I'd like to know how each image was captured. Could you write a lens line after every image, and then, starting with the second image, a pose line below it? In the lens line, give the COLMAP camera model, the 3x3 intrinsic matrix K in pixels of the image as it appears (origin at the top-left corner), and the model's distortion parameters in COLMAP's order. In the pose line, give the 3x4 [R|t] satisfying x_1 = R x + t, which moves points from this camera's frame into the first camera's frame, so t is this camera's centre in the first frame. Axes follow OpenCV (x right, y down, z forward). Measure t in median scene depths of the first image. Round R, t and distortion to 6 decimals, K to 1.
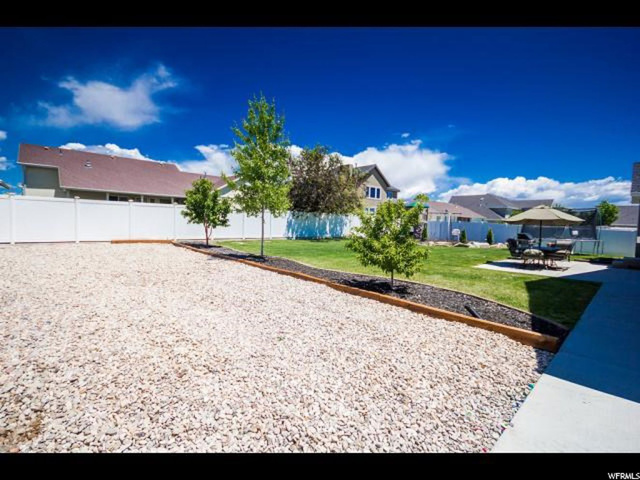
lens RADIAL K [[292.3, 0, 315.5], [0, 292.3, 235.8], [0, 0, 1]] dist [-0.025792, -0.000879]
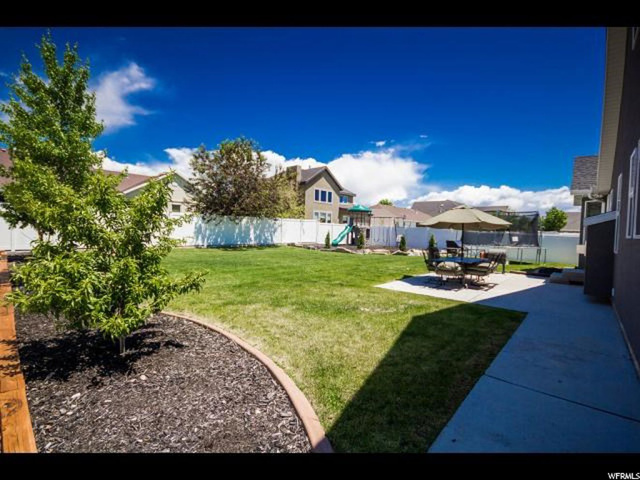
lens RADIAL K [[292.3, 0, 321.3], [0, 292.3, 239.9], [0, 0, 1]] dist [-0.025792, -0.000879]
pose [[0.995081, -0.003269, 0.099014, 0.118074], [0.003985, 0.999967, -0.007040, -0.002416], [-0.098988, 0.007400, 0.995061, 0.091921]]
